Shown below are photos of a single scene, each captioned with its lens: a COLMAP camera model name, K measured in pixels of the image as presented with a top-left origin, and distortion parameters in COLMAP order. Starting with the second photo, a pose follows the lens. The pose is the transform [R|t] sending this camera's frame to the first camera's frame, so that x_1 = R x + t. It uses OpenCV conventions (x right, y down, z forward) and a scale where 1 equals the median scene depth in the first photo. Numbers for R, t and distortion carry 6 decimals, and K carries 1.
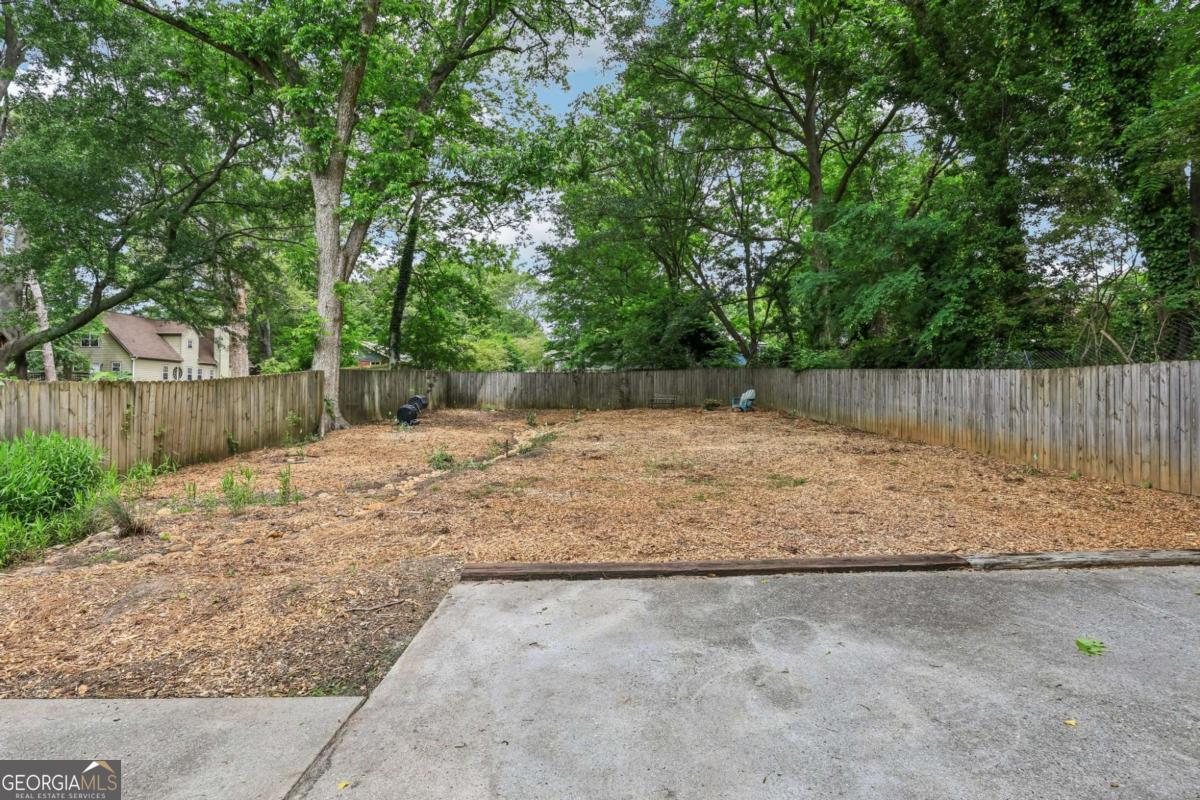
lens RADIAL K [[576.8, 0, 602.0], [0, 576.8, 396.1], [0, 0, 1]] dist [0.000979, -0.000182]
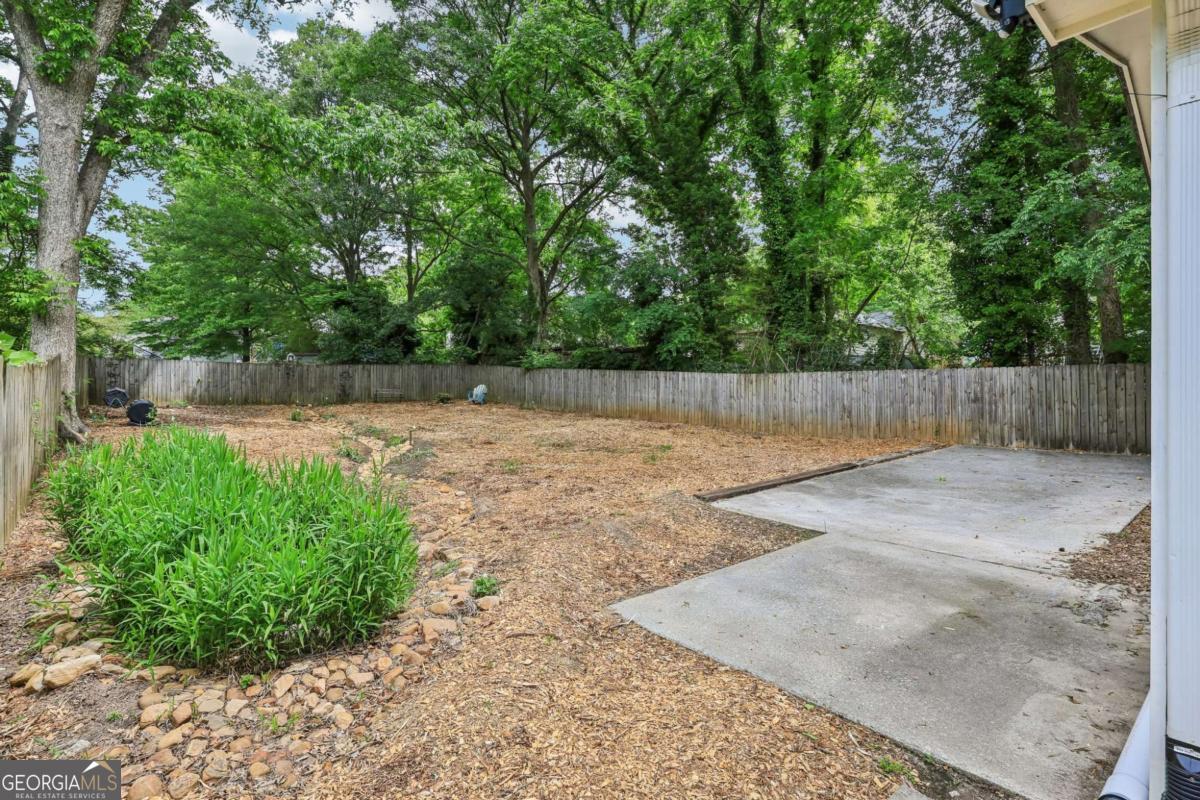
lens RADIAL K [[576.8, 0, 601.8], [0, 576.8, 396.8], [0, 0, 1]] dist [0.000979, -0.000182]
pose [[0.755932, -0.004645, 0.654634, -0.435792], [-0.000583, 0.999970, 0.007768, 0.005306], [-0.654650, -0.006254, 0.755906, -0.001680]]
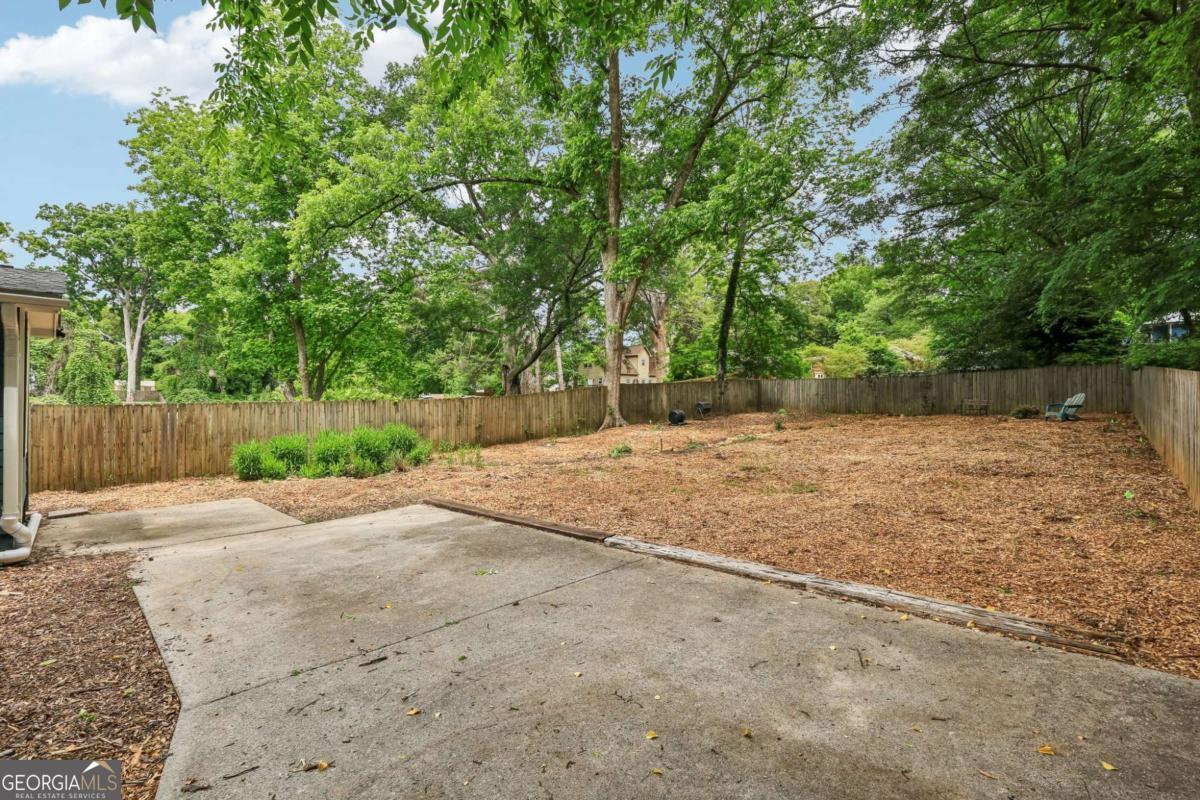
lens RADIAL K [[534.3, 0, 600.1], [0, 534.3, 399.8], [0, 0, 1]] dist [0.001211, 0.000032]
pose [[0.714062, -0.003404, -0.700074, 0.435516], [0.006300, 0.999979, 0.001563, -0.011170], [0.700054, -0.005526, 0.714069, 0.030847]]
